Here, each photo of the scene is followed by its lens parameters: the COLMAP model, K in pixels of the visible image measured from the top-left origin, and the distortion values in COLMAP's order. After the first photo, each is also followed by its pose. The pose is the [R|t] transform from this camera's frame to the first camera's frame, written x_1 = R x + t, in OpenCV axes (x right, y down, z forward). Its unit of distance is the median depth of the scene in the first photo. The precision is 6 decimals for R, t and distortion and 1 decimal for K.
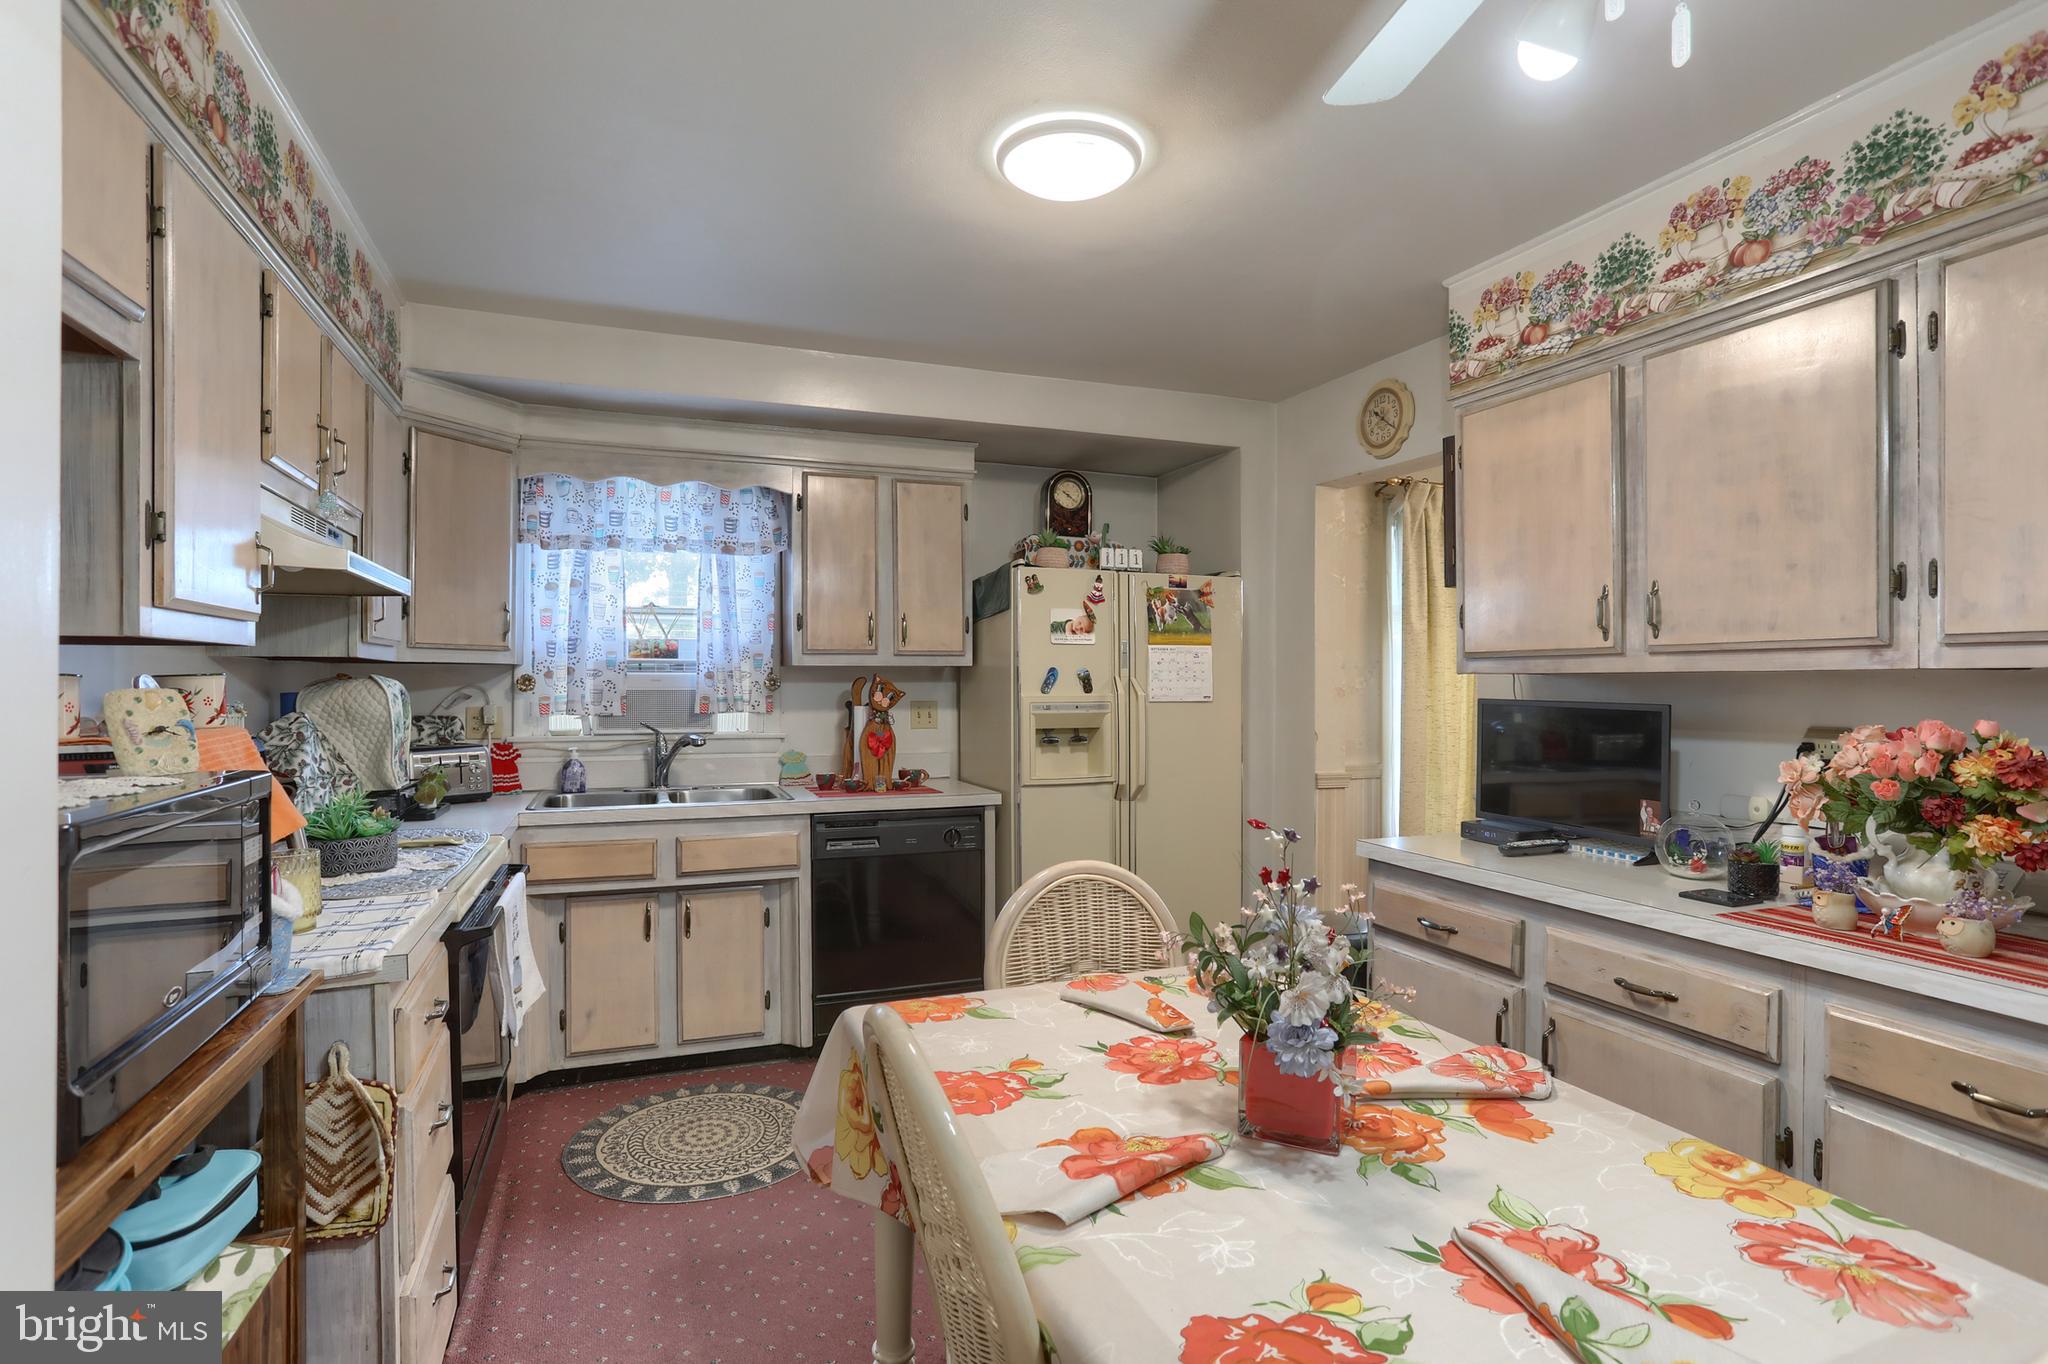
lens RADIAL K [[968.2, 0, 1024.0], [0, 968.2, 682.0], [0, 0, 1]] dist [-0.001509, 0.000045]
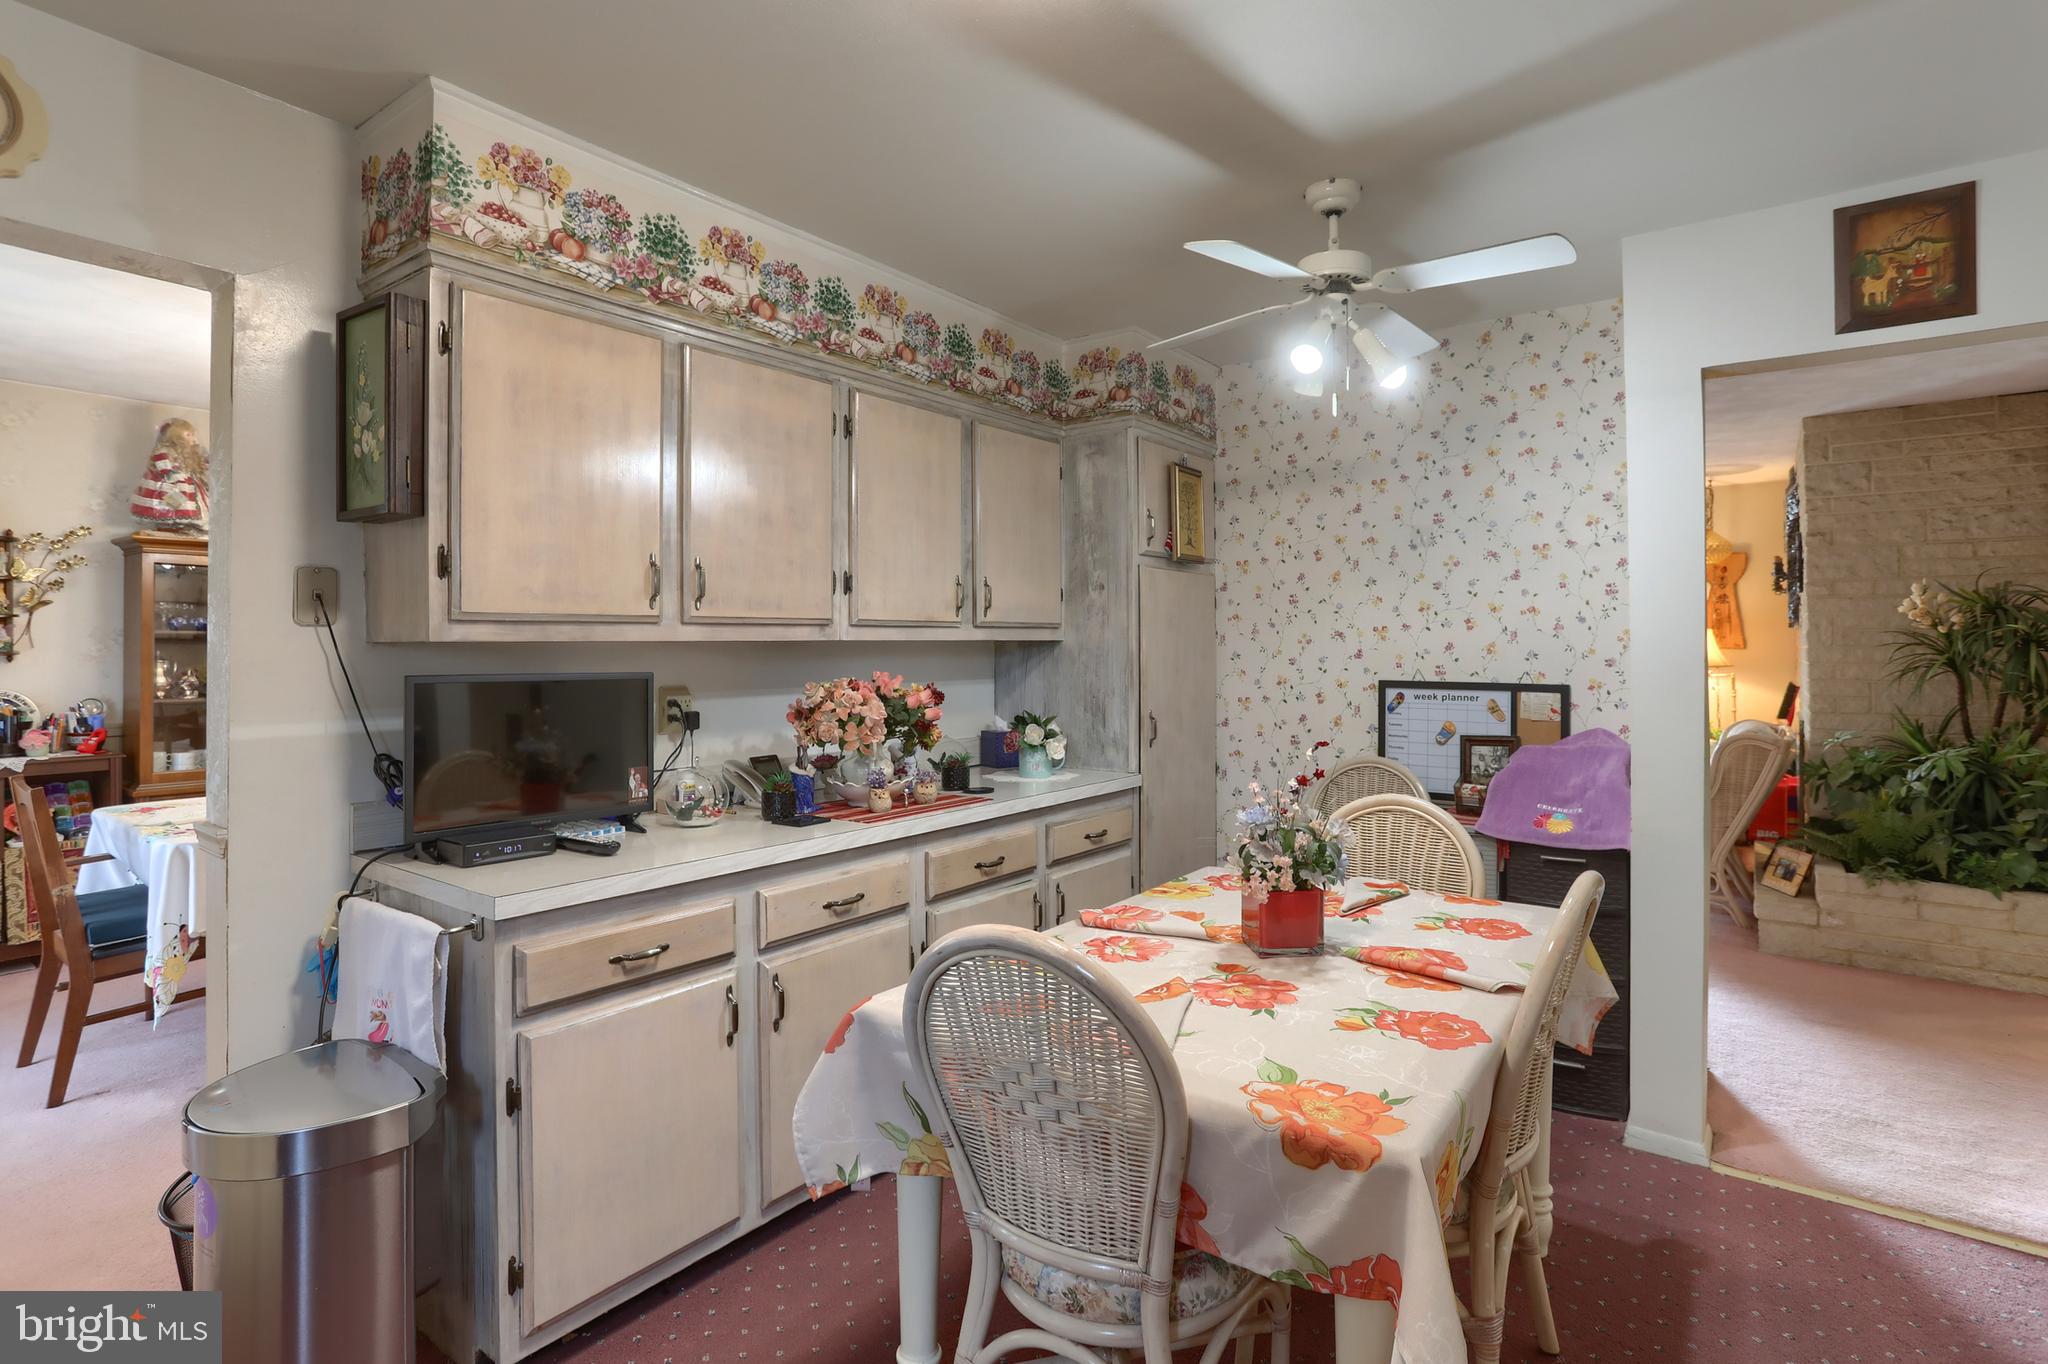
lens RADIAL K [[1032.1, 0, 1027.2], [0, 1032.1, 643.3], [0, 0, 1]] dist [-0.046968, 0.000963]
pose [[-0.518872, 0.004435, 0.854840, -0.606700], [0.005919, 0.999981, -0.001596, -0.004581], [-0.854831, 0.004232, -0.518889, 1.513059]]
